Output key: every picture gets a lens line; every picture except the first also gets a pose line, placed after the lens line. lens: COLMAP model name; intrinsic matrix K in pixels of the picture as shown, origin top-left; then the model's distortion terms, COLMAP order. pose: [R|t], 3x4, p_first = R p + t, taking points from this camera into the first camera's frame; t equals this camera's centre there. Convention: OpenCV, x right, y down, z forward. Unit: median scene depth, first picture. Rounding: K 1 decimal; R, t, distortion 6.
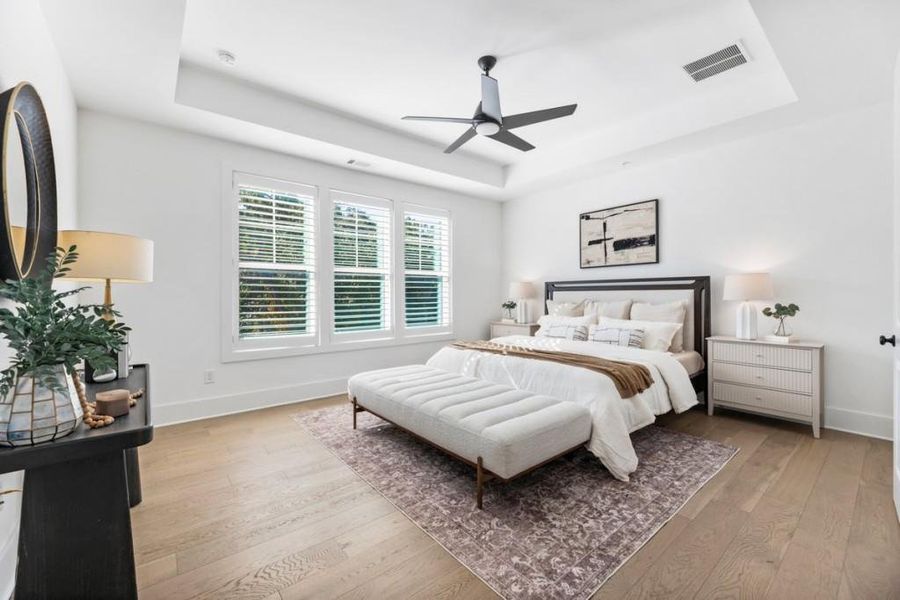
lens RADIAL K [[368.4, 0, 451.7], [0, 368.4, 299.0], [0, 0, 1]] dist [-0.001891, -0.000985]
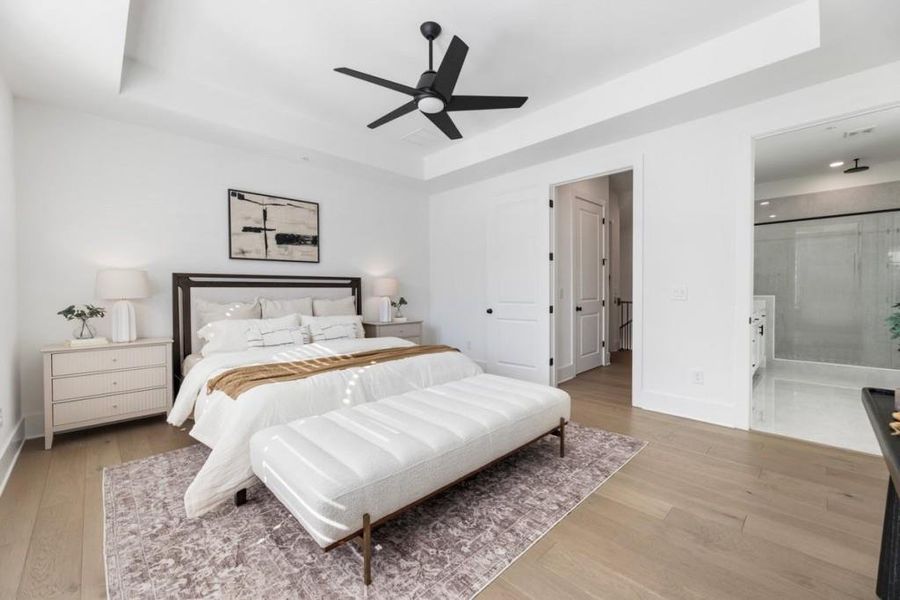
lens RADIAL K [[368.4, 0, 451.2], [0, 368.4, 294.9], [0, 0, 1]] dist [-0.001891, -0.000985]
pose [[-0.091669, -0.002050, 0.995787, -0.519211], [0.018220, 0.999827, 0.003735, -0.000787], [-0.995623, 0.018486, -0.091615, 0.672235]]
